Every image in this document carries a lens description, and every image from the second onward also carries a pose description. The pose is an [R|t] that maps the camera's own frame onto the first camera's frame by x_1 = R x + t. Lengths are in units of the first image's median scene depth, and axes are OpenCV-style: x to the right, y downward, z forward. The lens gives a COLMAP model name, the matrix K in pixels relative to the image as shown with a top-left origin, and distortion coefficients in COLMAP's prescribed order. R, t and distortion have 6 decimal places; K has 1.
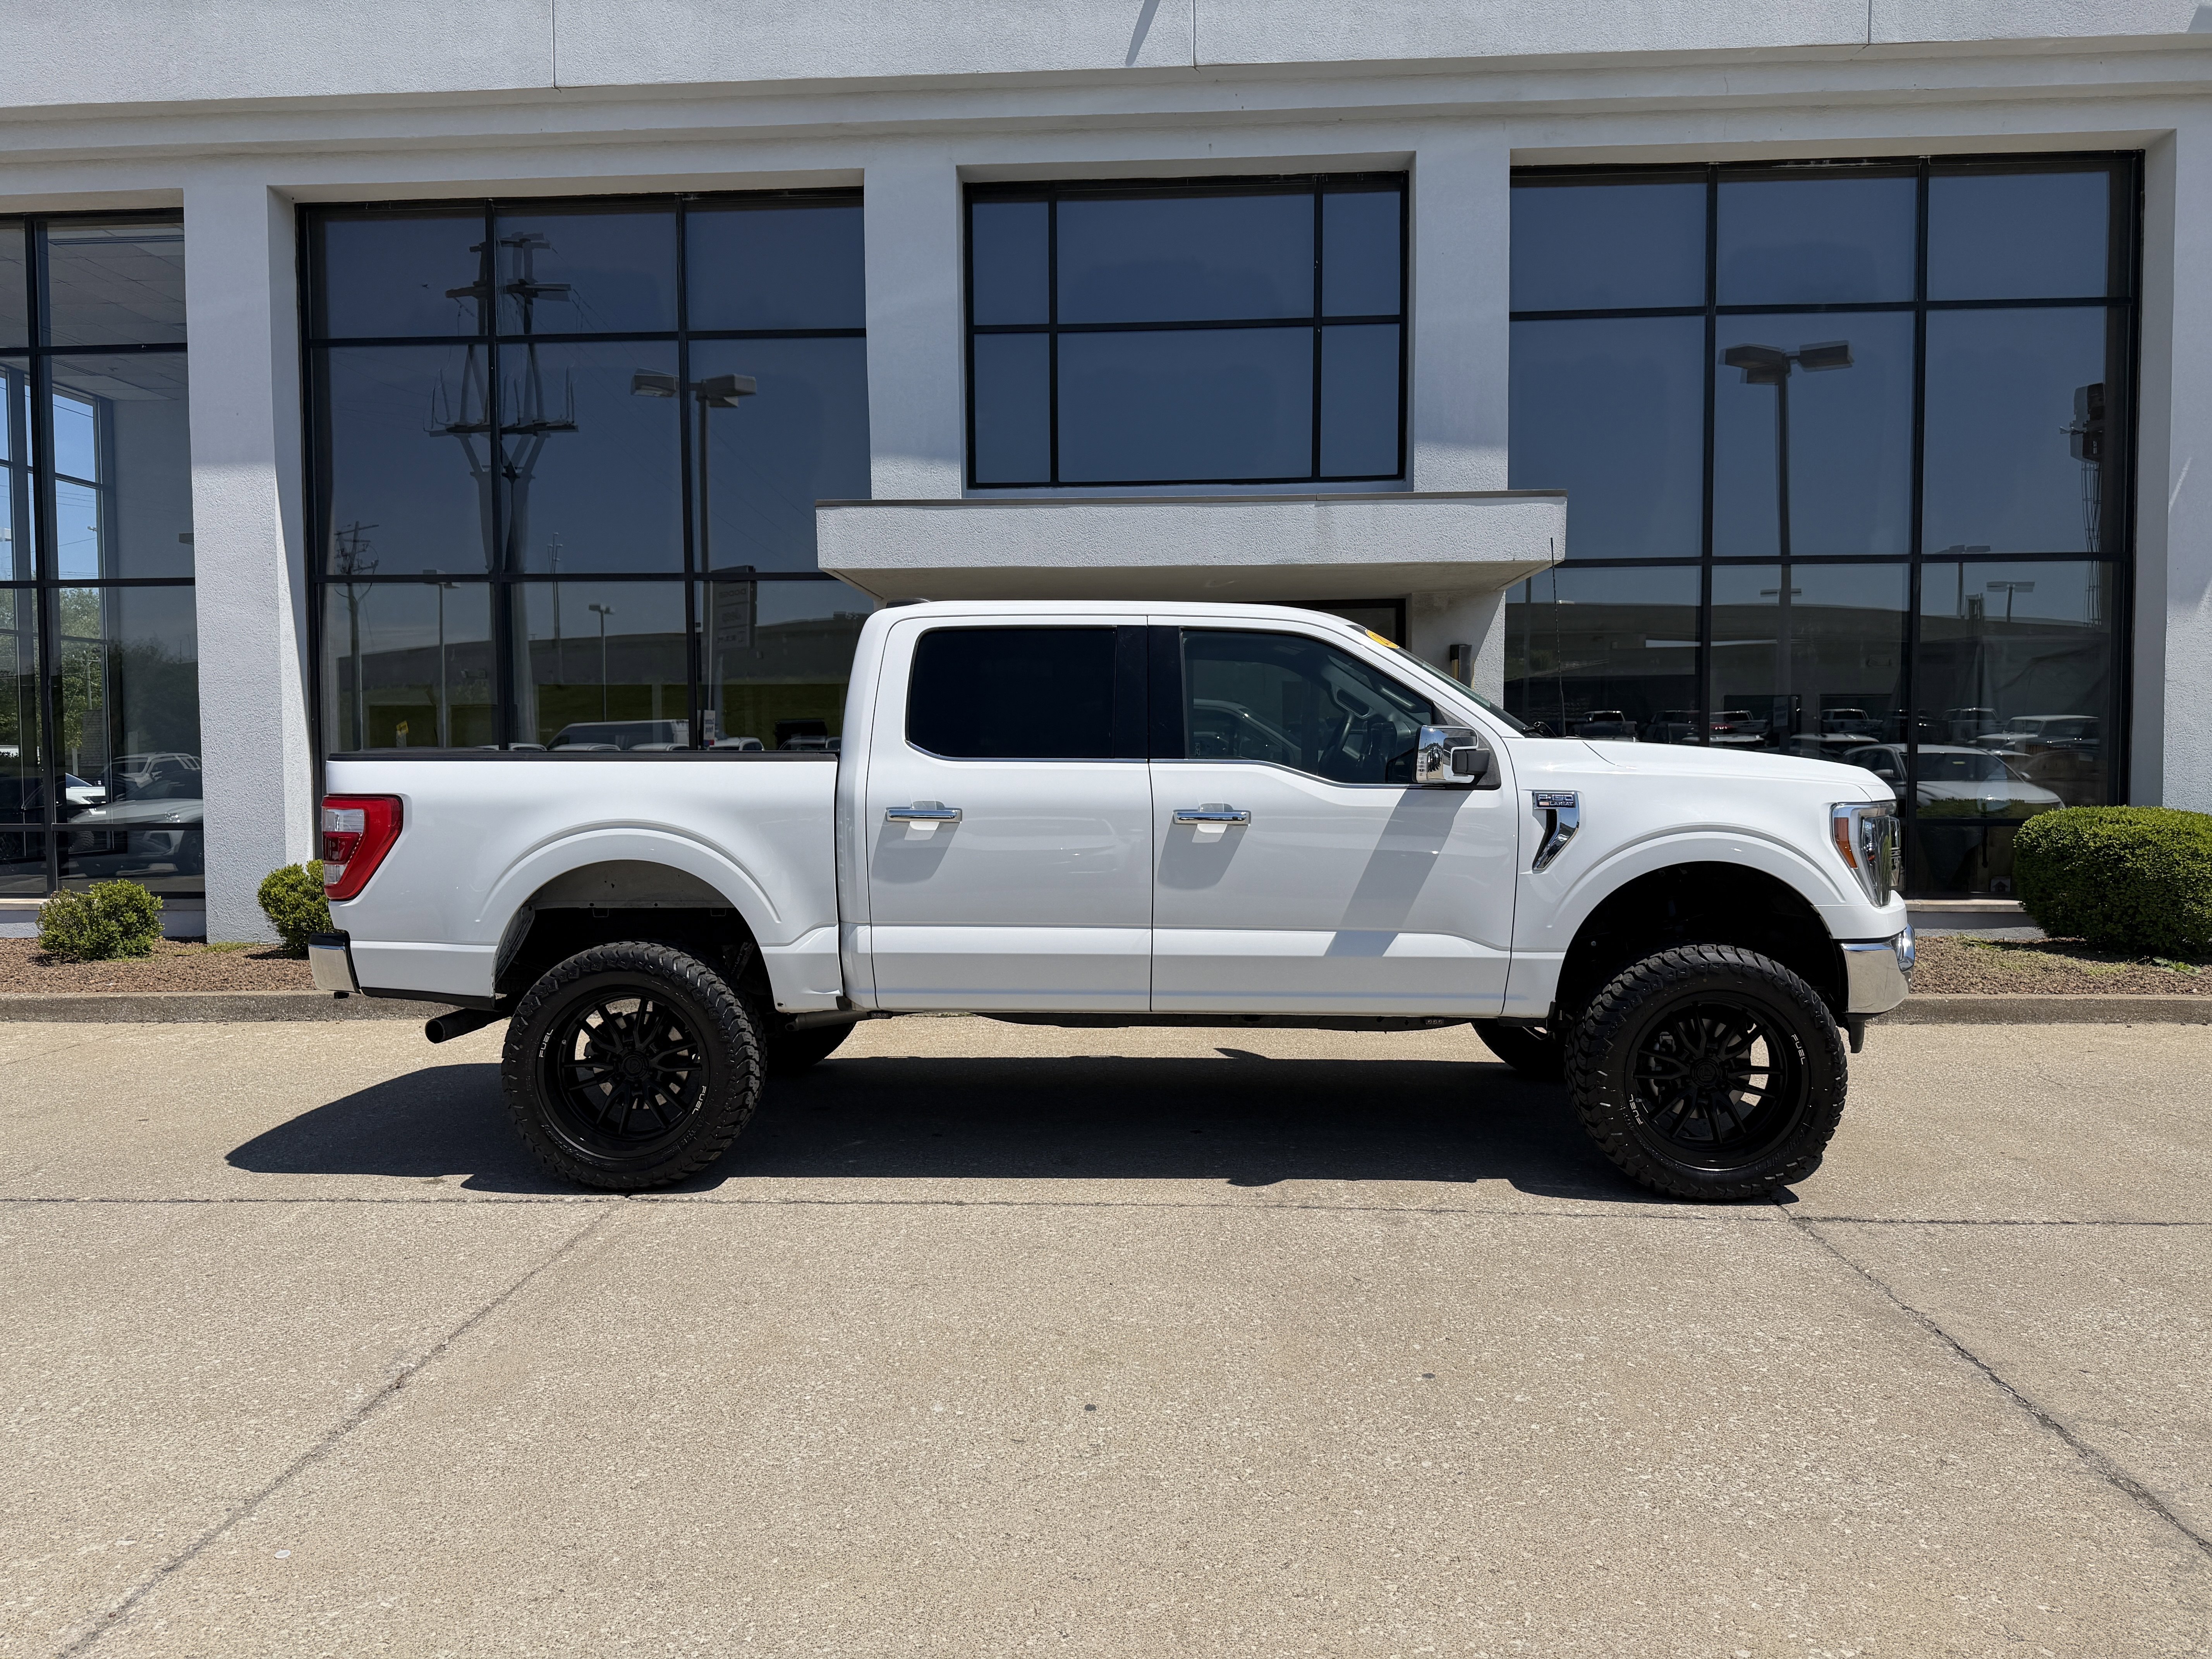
lens RADIAL K [[2979.9, 0, 1113.9], [0, 2979.9, 889.1], [0, 0, 1]] dist [0.170508, -0.269748]
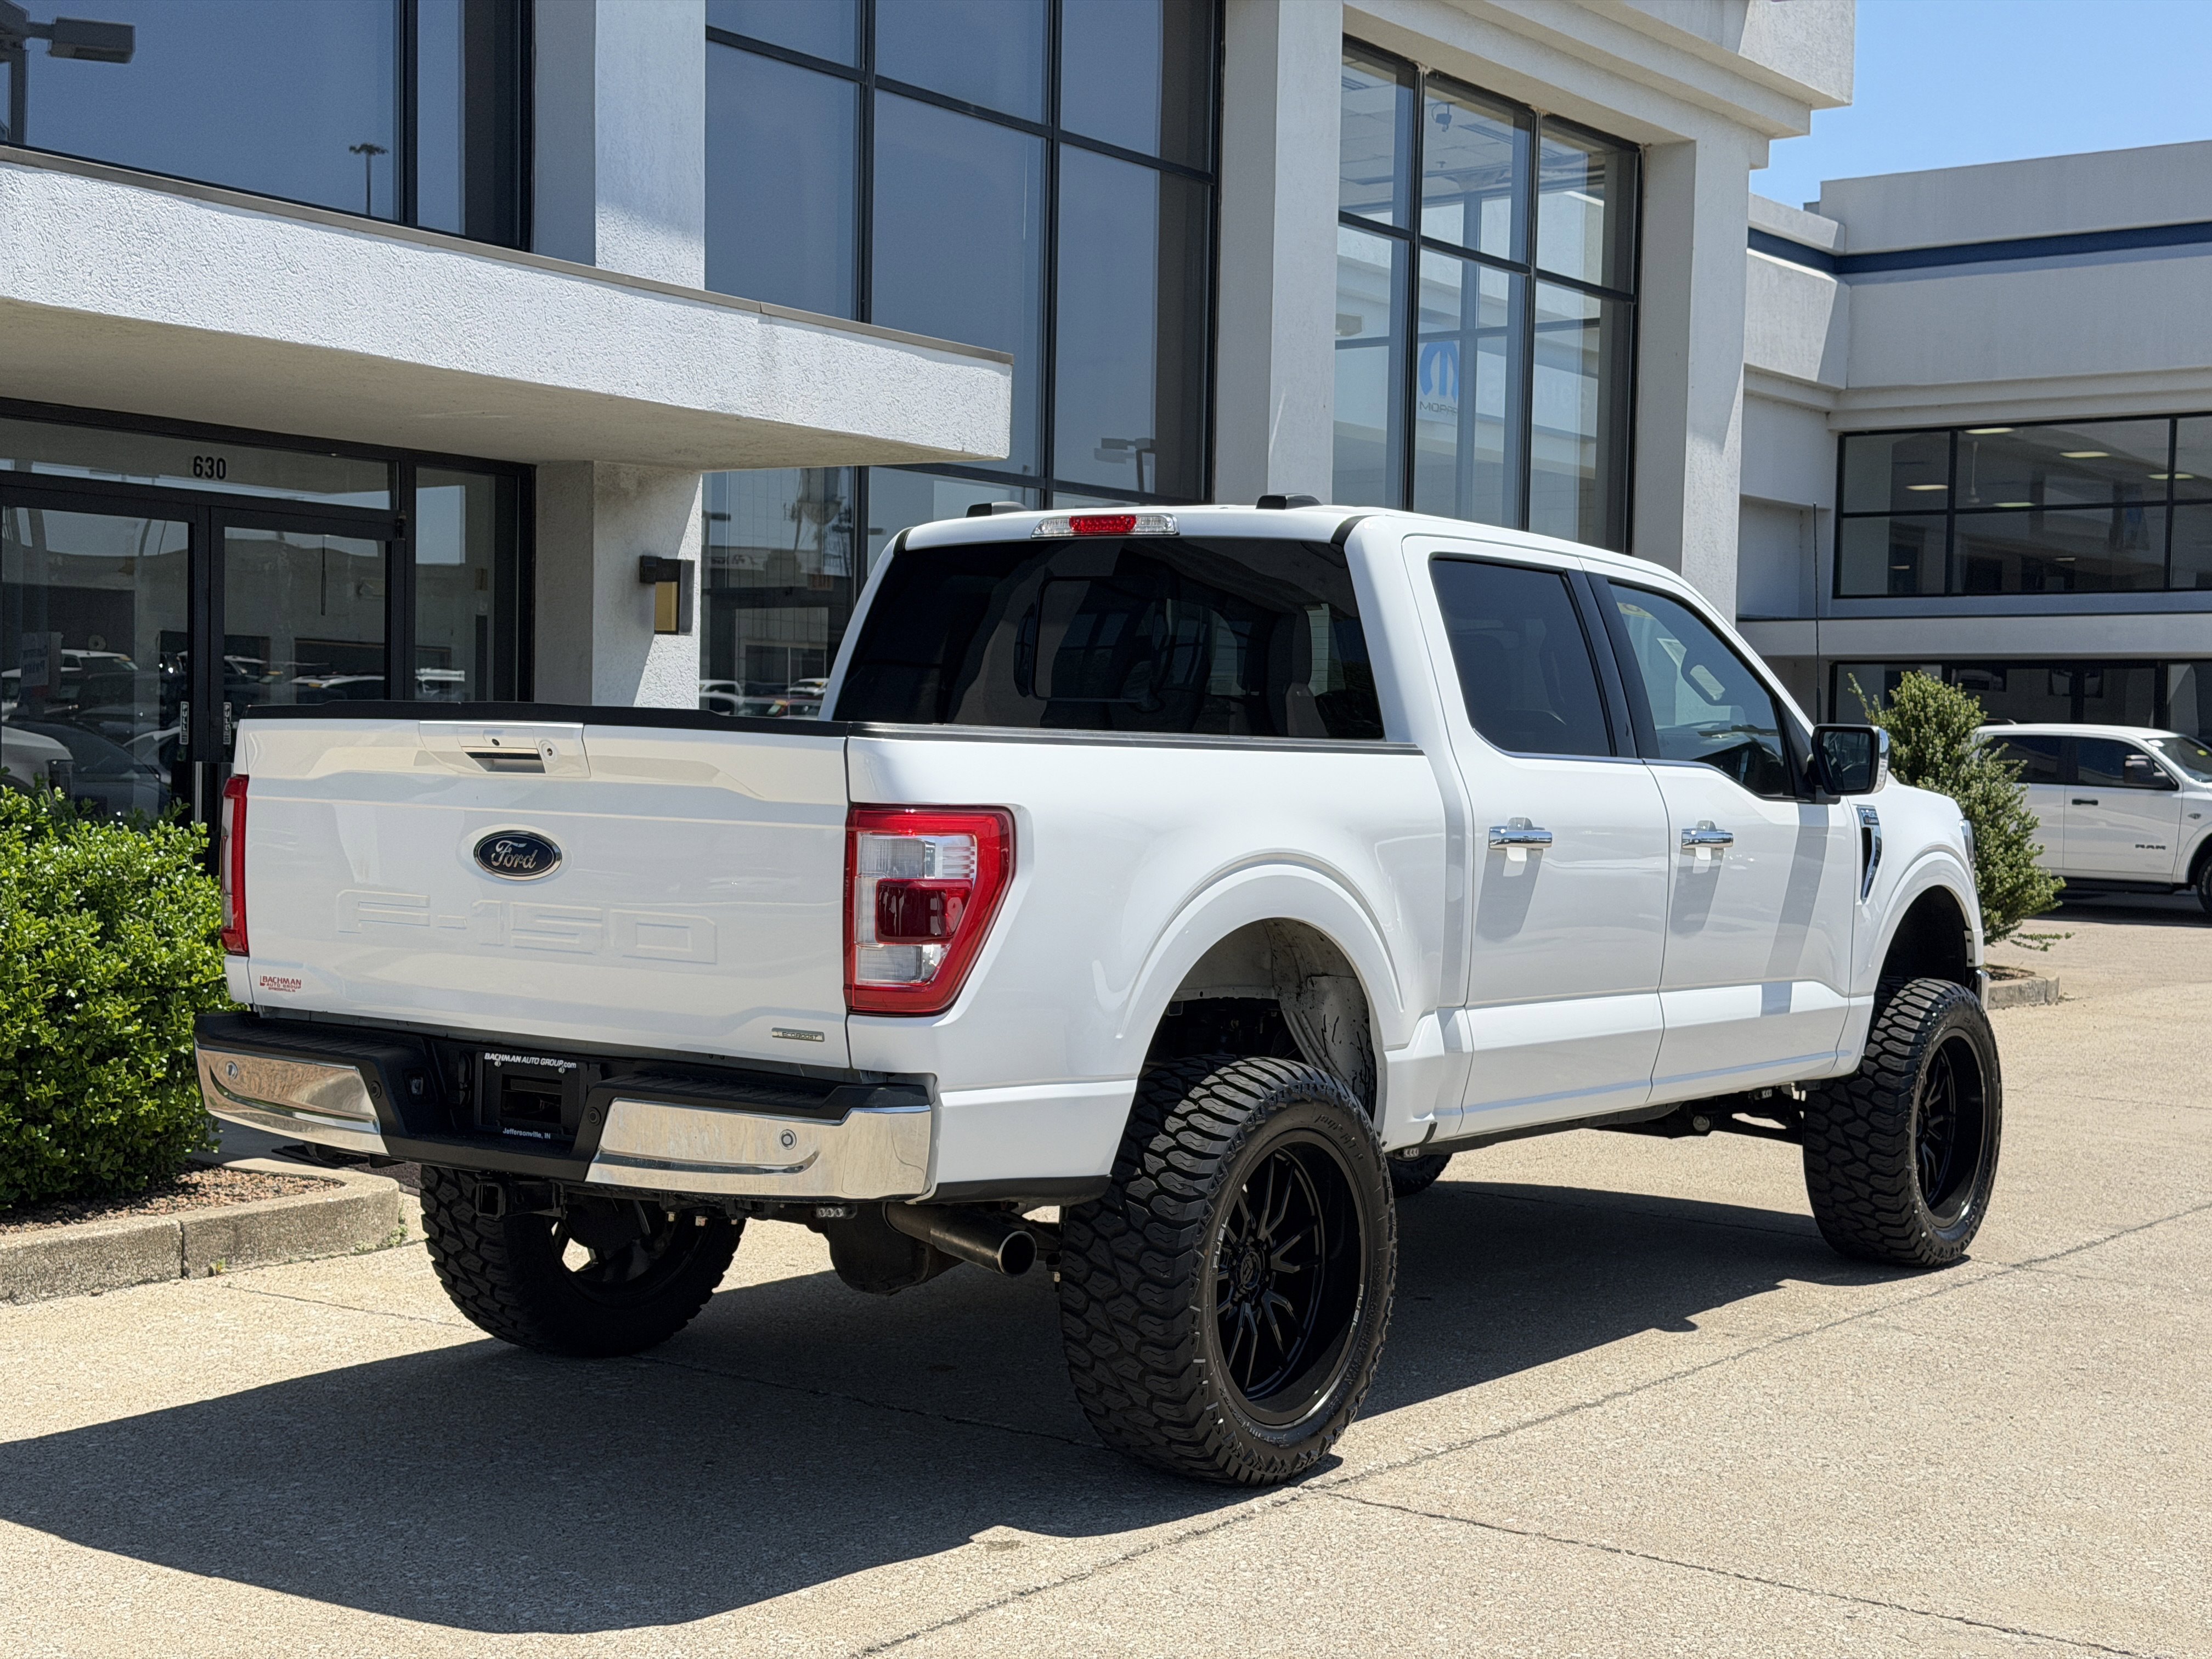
lens RADIAL K [[2979.9, 0, 1113.9], [0, 2979.9, 889.1], [0, 0, 1]] dist [0.170508, -0.269748]
pose [[0.476659, -0.023914, 0.878763, -0.690242], [-0.015270, 0.999254, 0.035475, -0.035939], [-0.878956, -0.030328, 0.475938, 0.745054]]
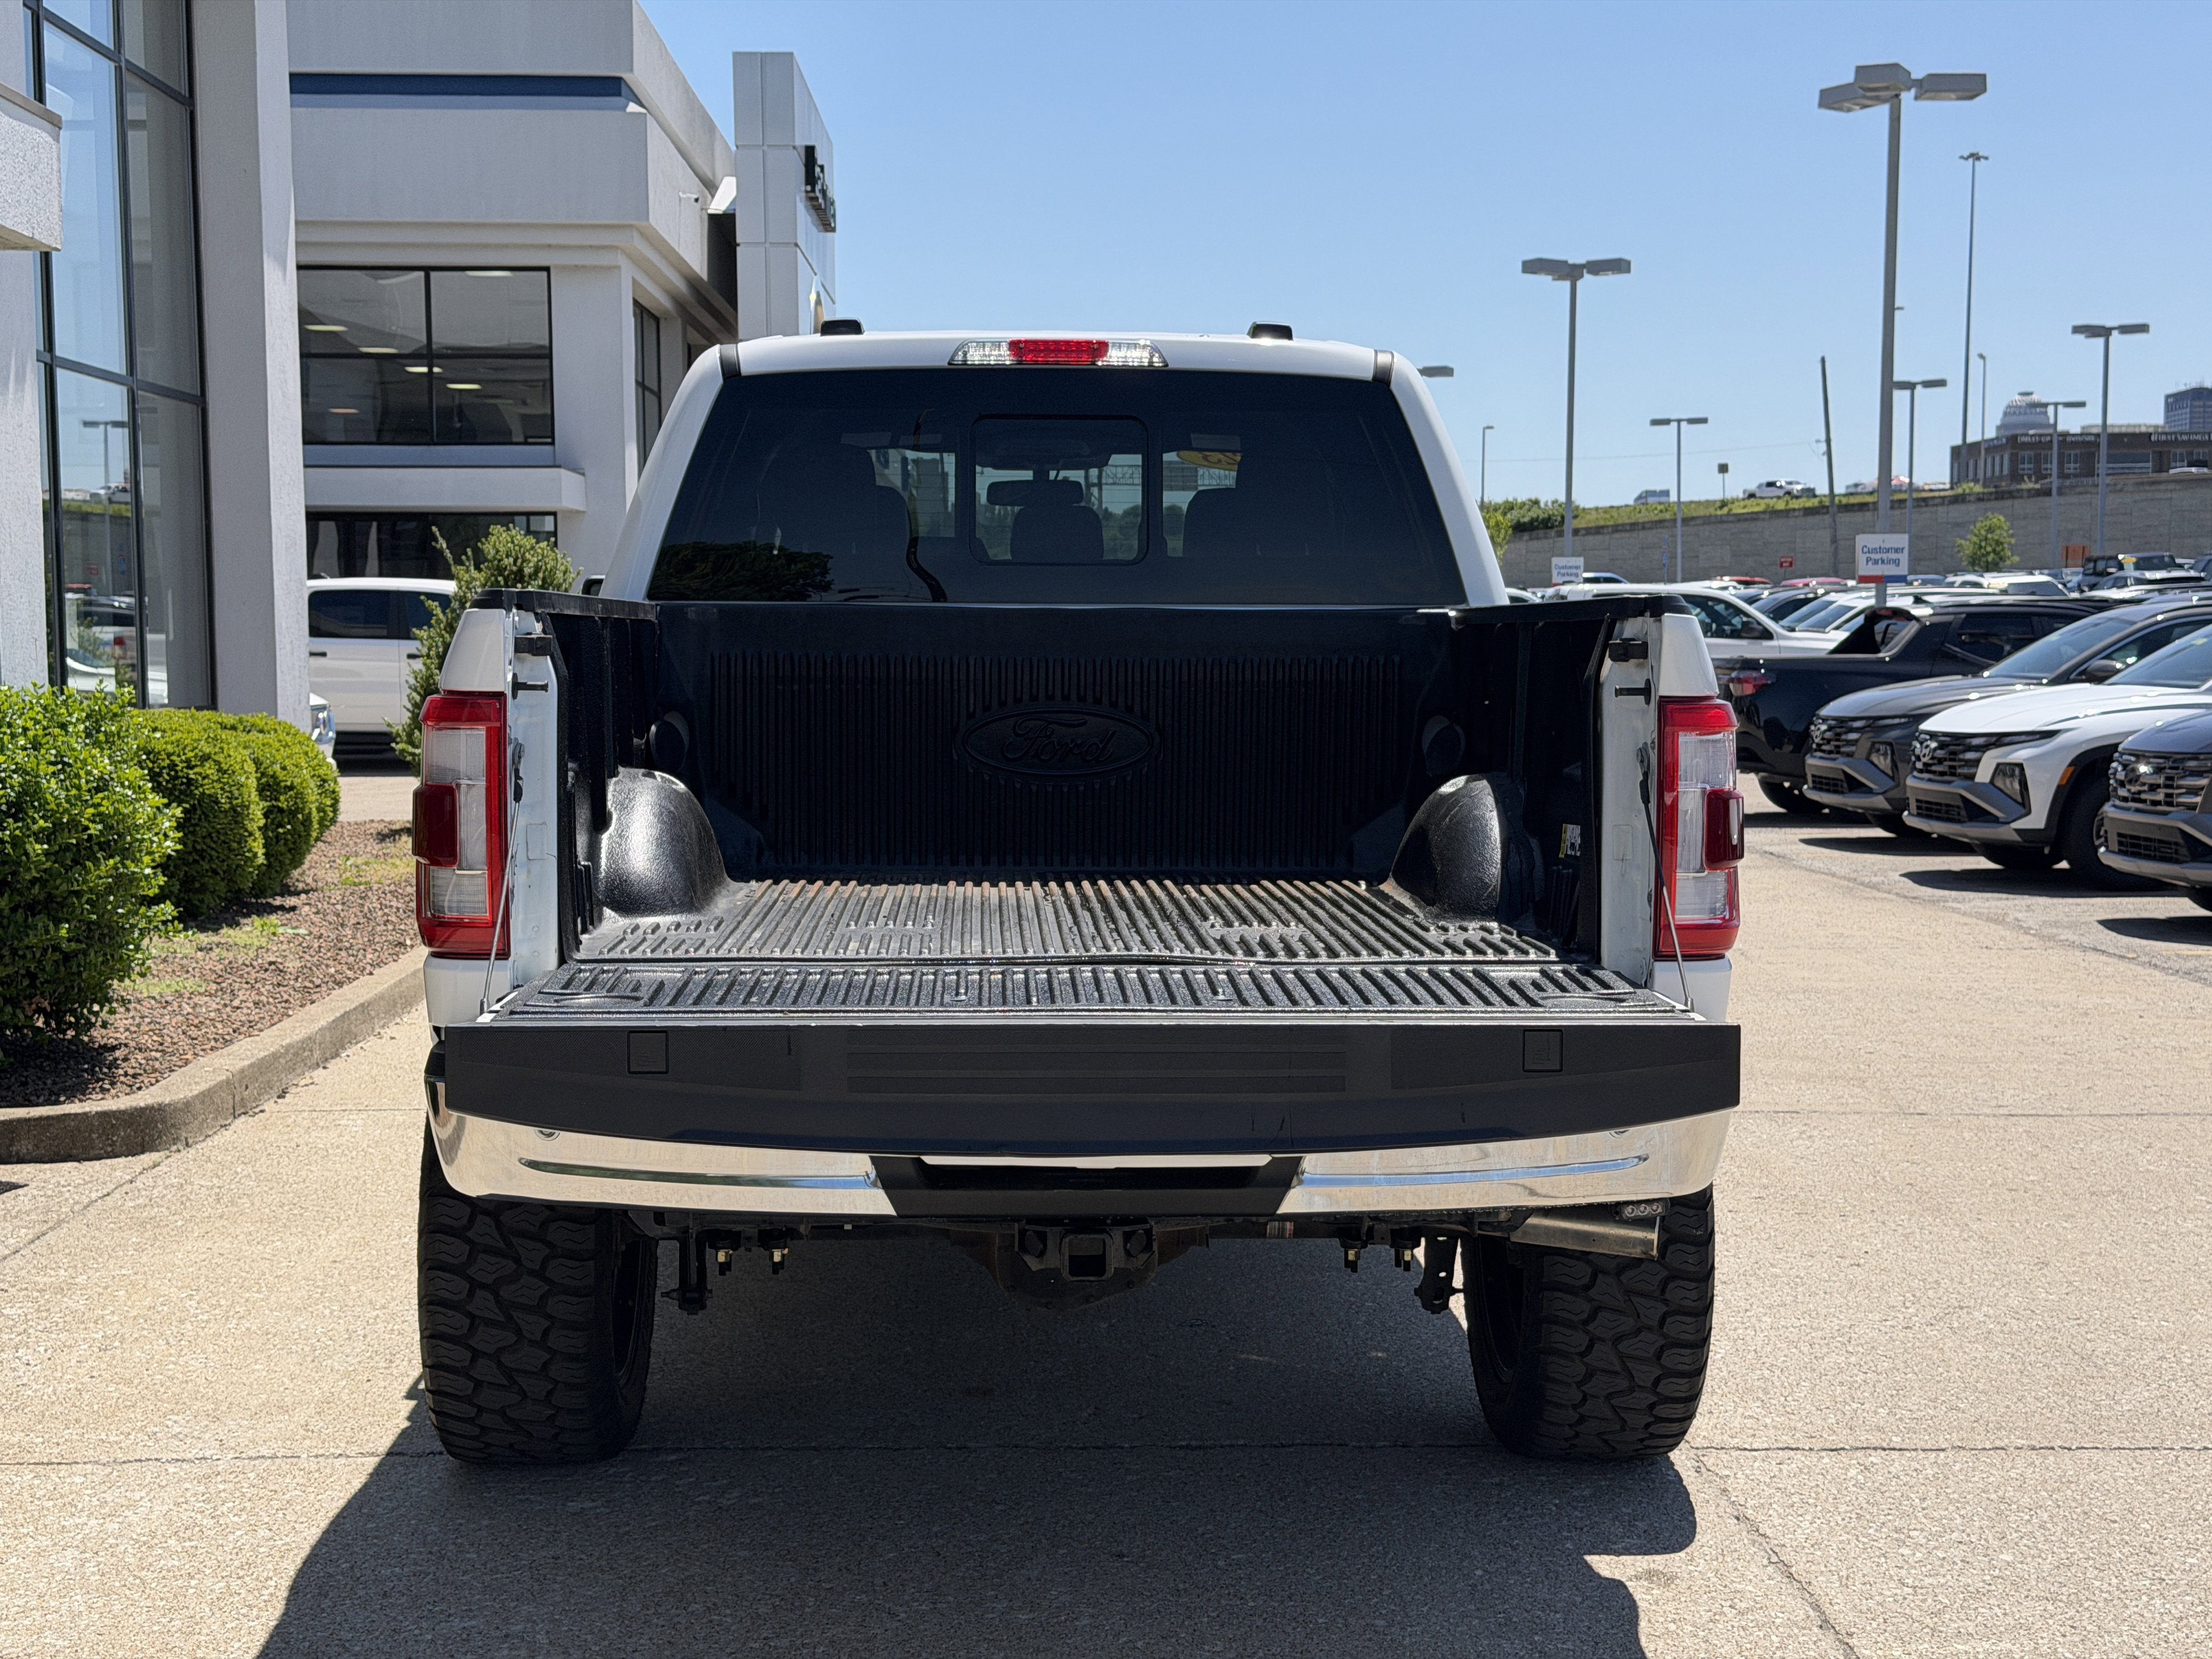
lens RADIAL K [[2989.8, 0, 1080.8], [0, 2989.8, 901.1], [0, 0, 1]] dist [0.146942, -0.135953]
pose [[-0.152037, -0.084322, 0.984771, -0.655940], [0.013932, 0.996072, 0.087441, -0.041122], [-0.988277, 0.027014, -0.150265, 1.165669]]
